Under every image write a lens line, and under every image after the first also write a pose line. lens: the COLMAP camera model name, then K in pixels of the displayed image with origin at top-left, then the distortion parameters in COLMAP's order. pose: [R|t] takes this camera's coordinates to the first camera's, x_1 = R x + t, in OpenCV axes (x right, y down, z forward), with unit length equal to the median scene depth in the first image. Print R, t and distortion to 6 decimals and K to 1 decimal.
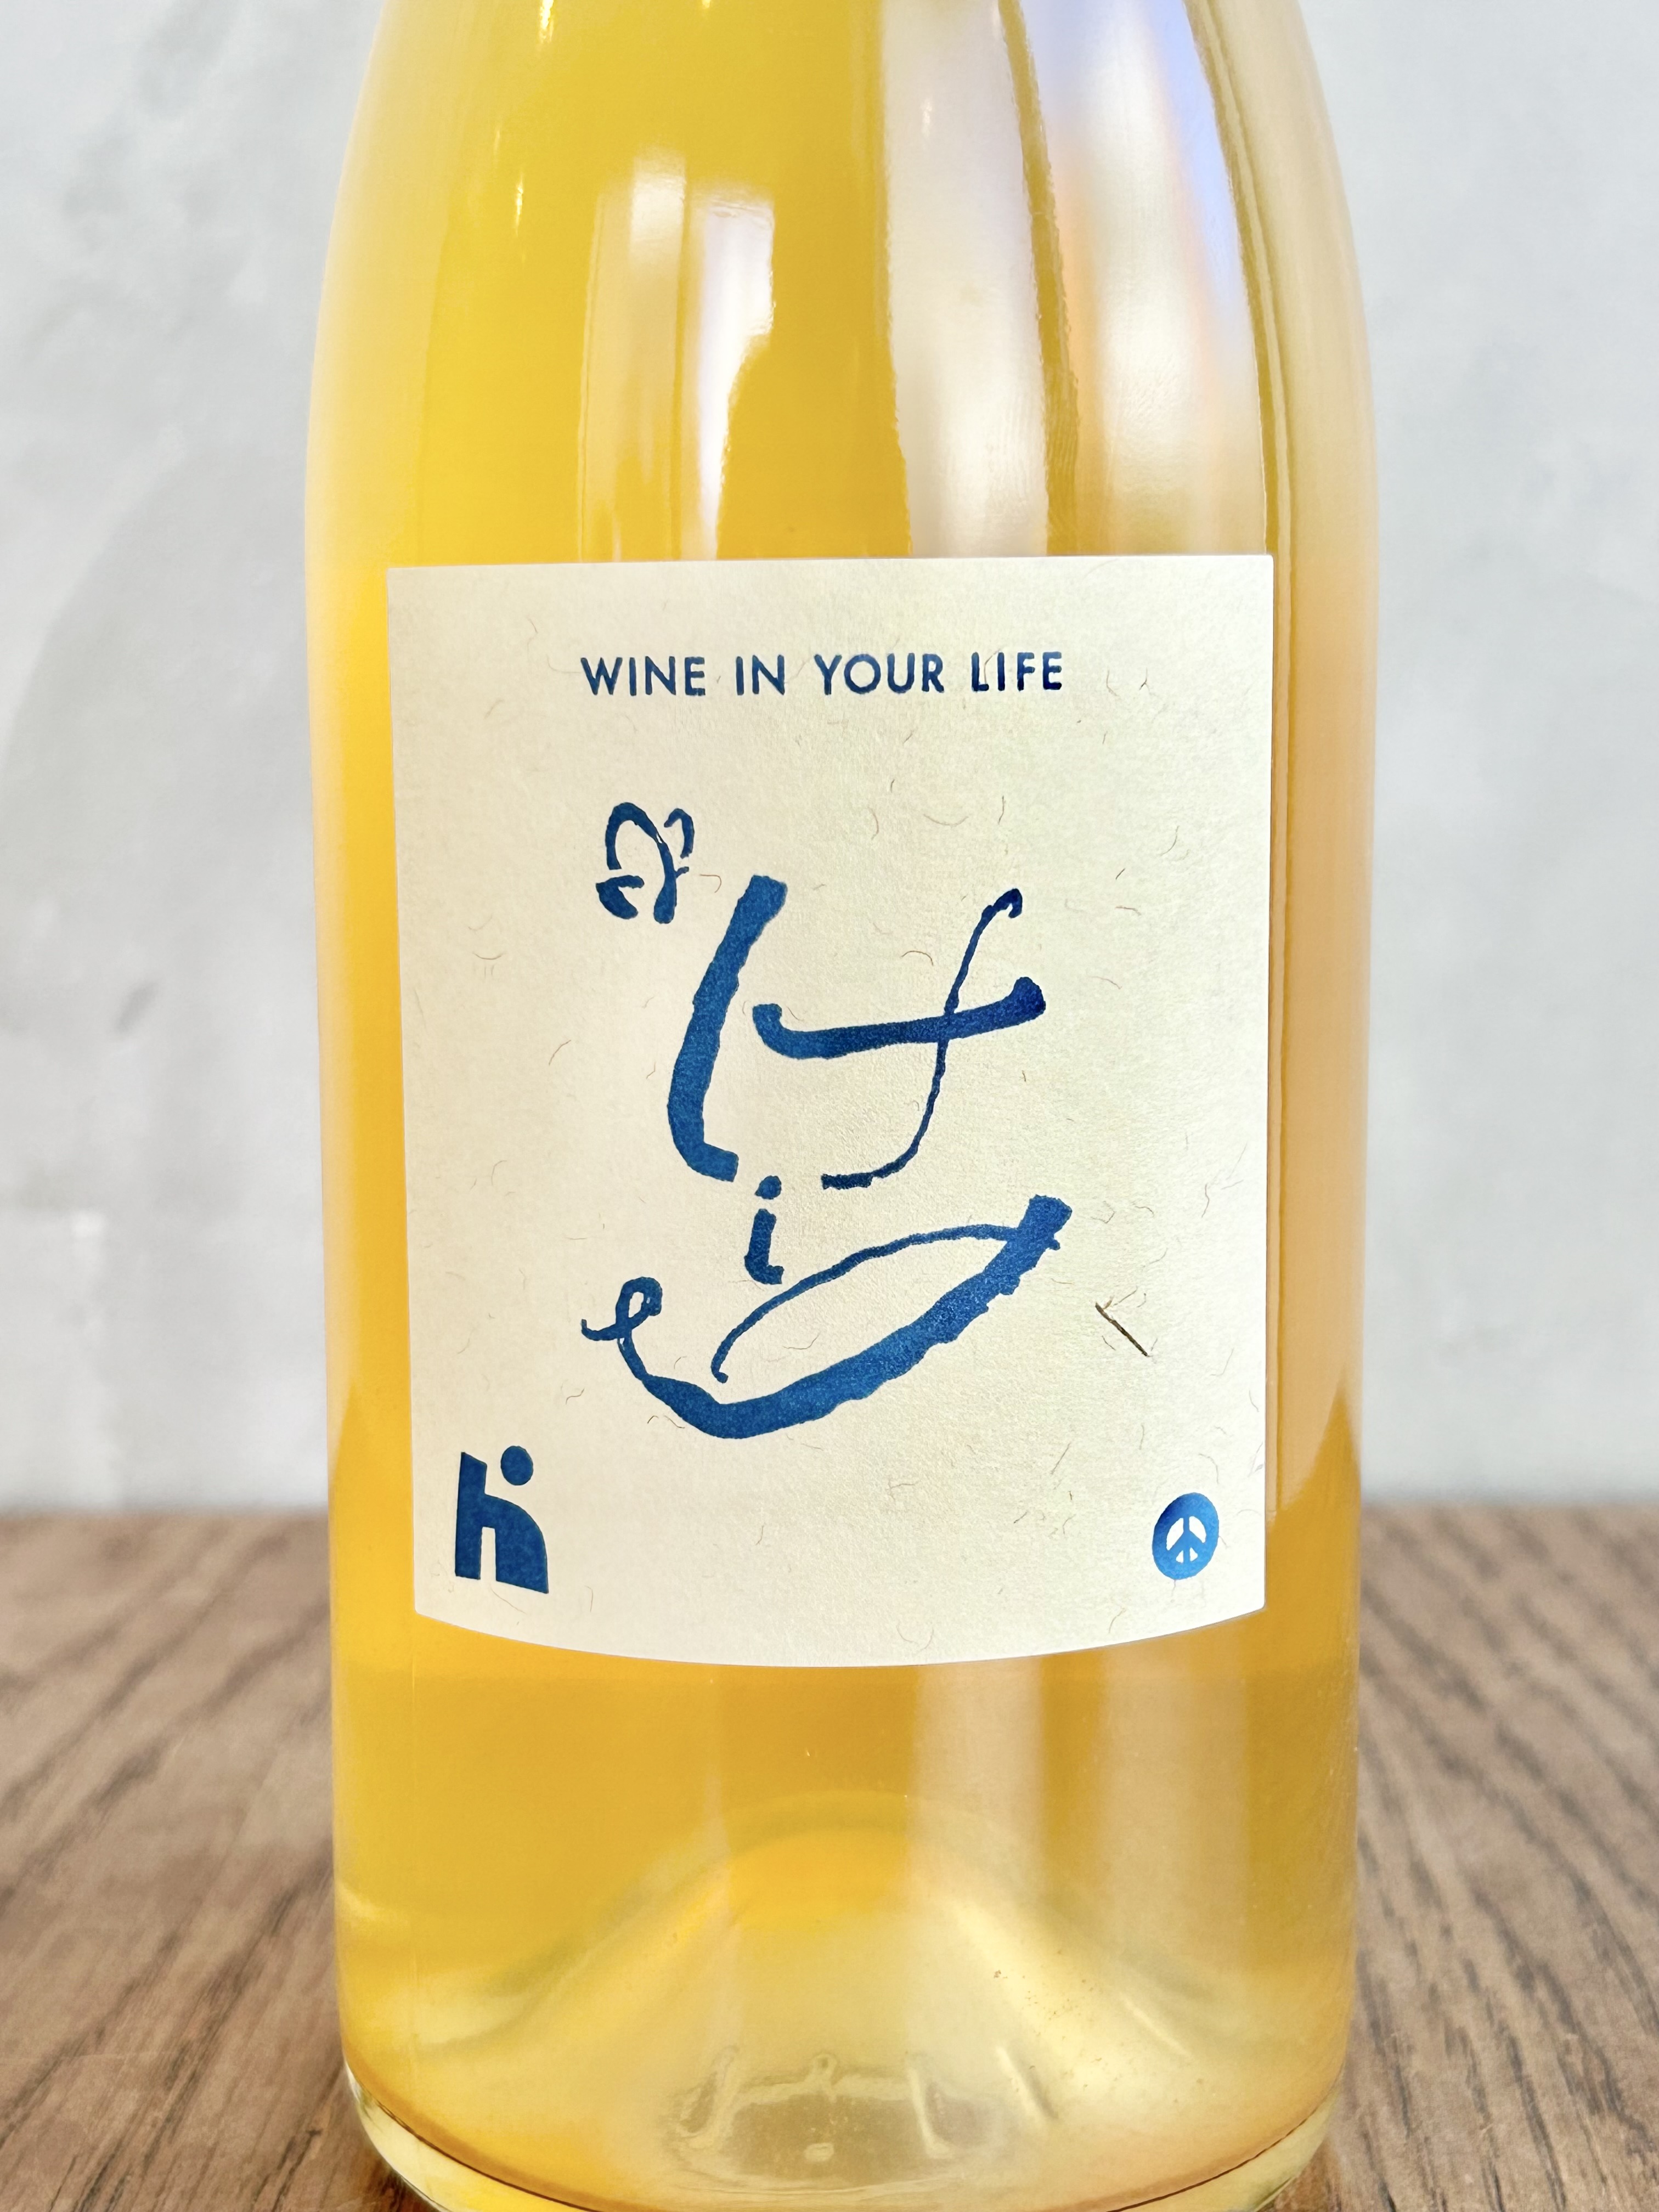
lens RADIAL K [[3747.0, 0, 736.2], [0, 3747.0, 1216.0], [0, 0, 1]] dist [0.045716, 0.023623]
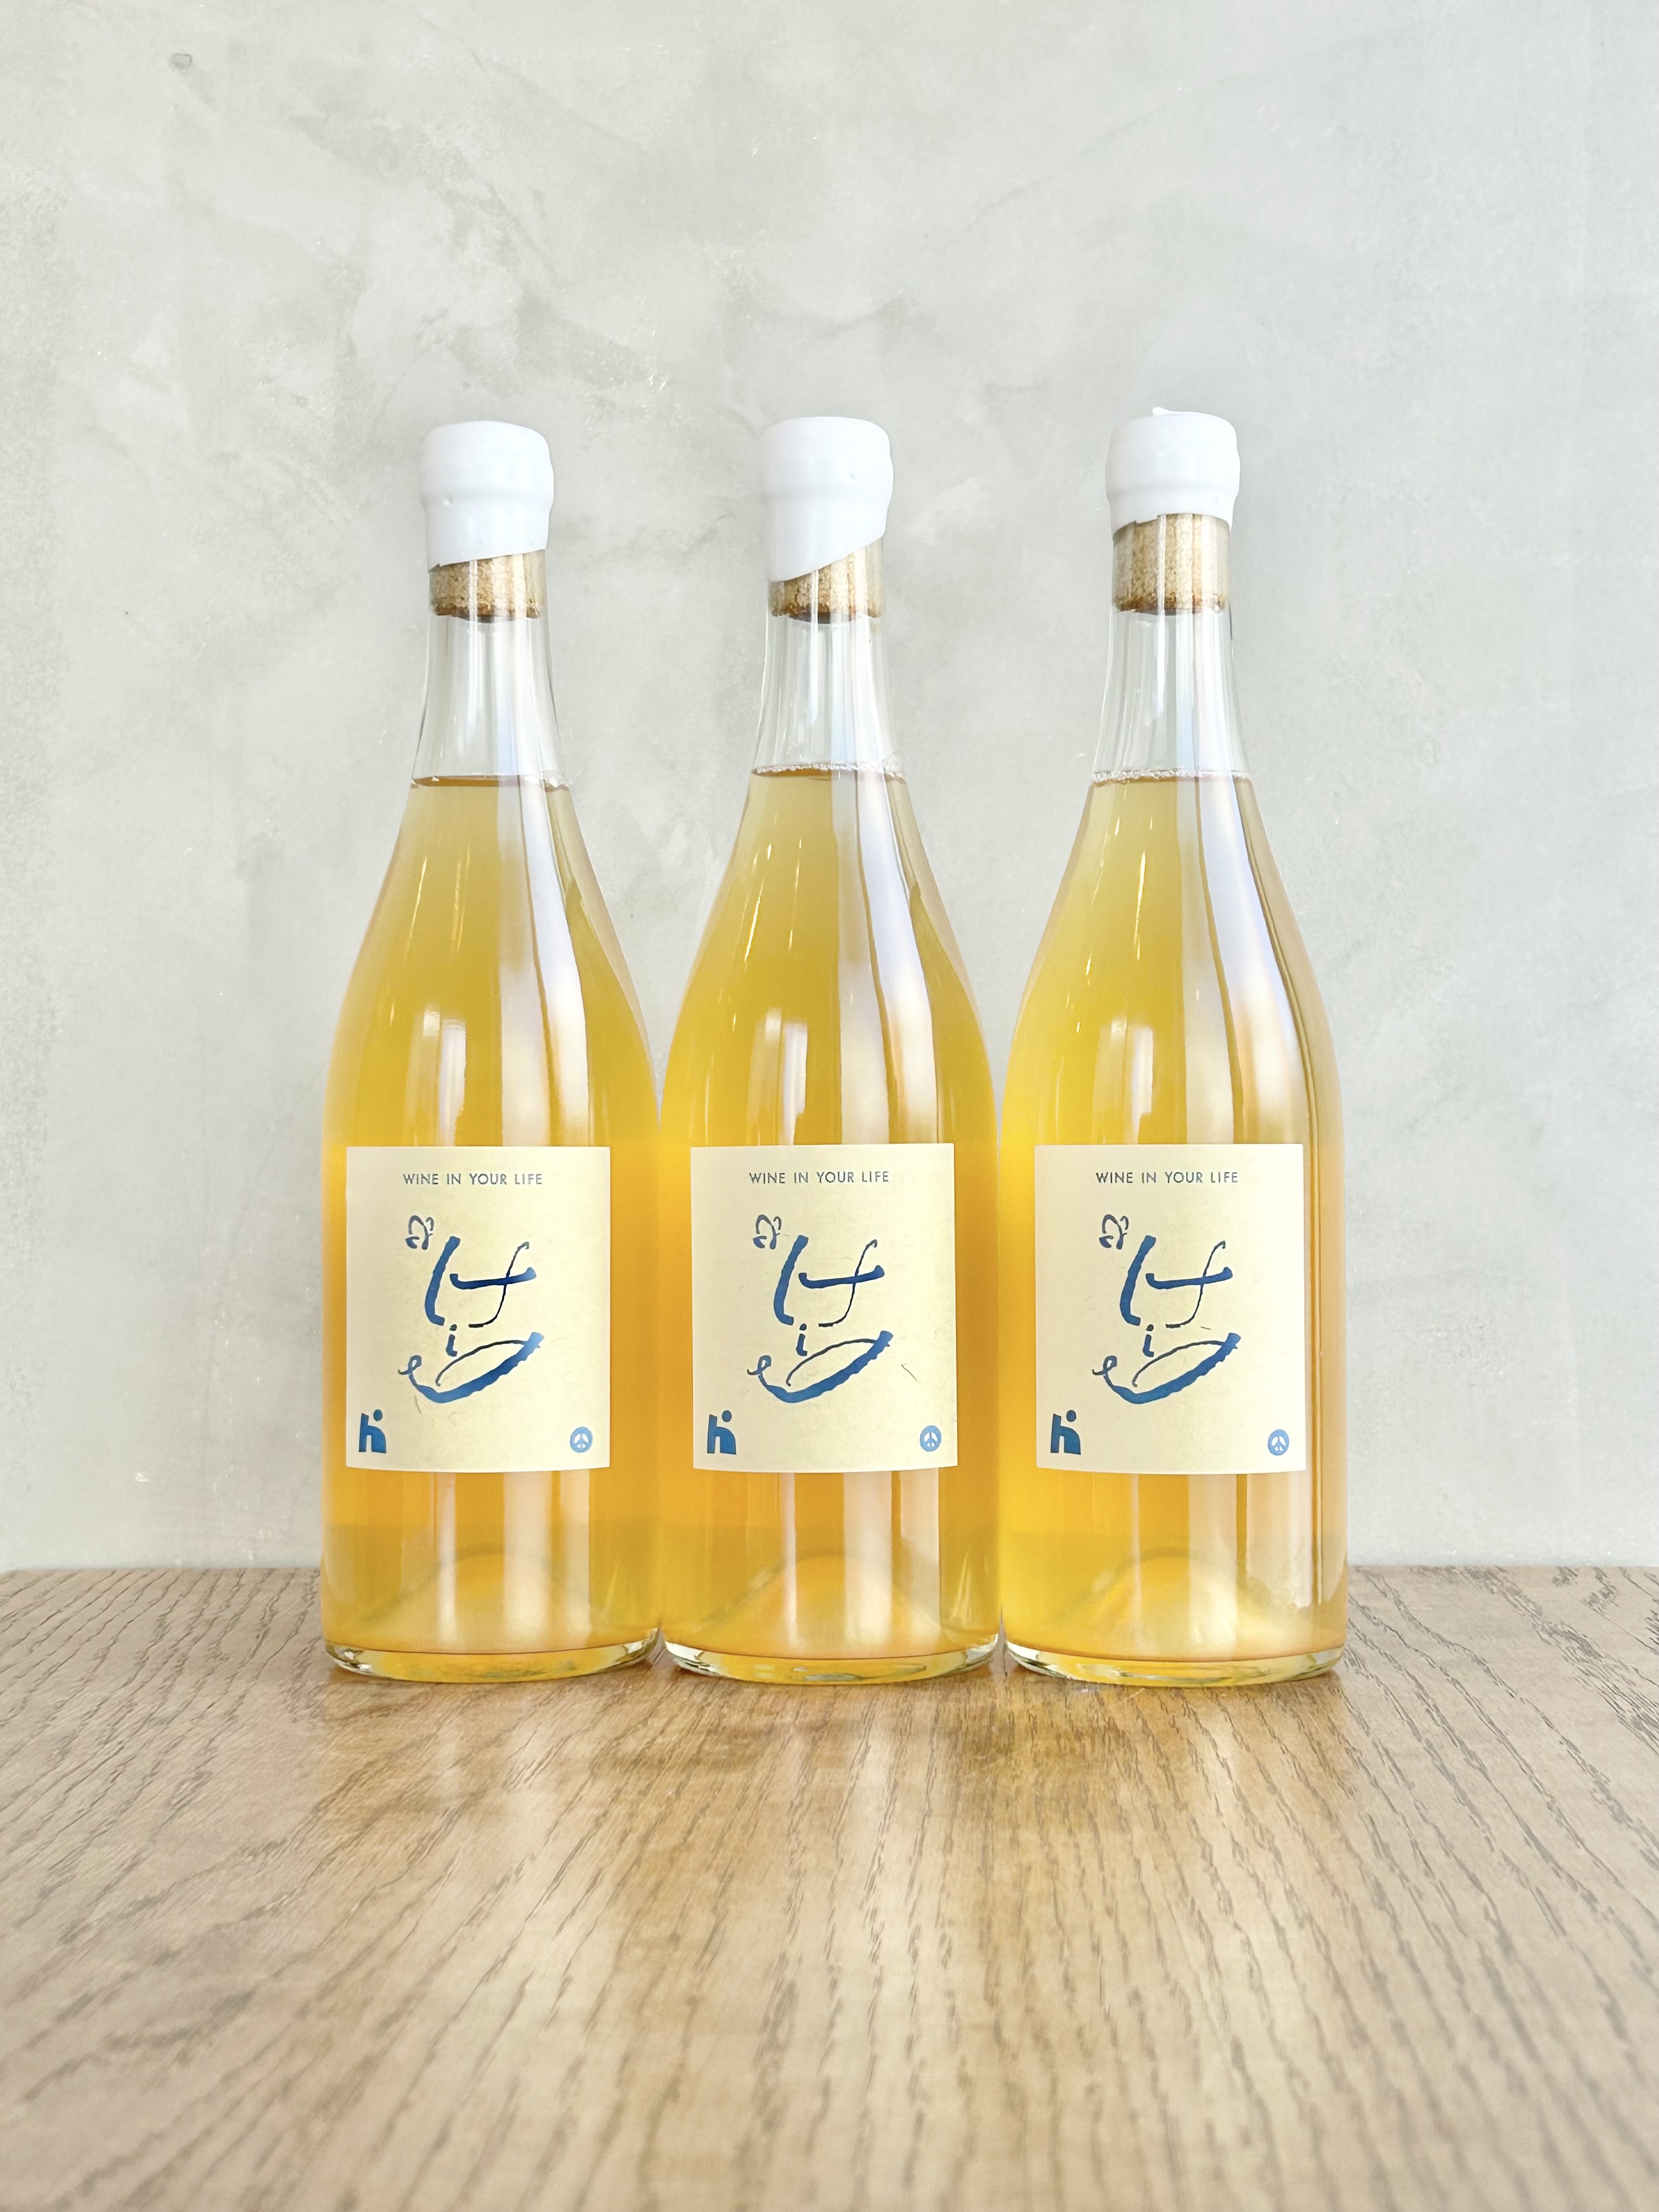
lens RADIAL K [[3461.8, 0, 829.5], [0, 3461.8, 1106.0], [0, 0, 1]] dist [0.134030, -0.187171]
pose [[0.999994, 0.002927, 0.001659, 0.026699], [-0.002594, 0.984773, -0.173825, 0.339190], [-0.002142, 0.173820, 0.984775, -2.114909]]
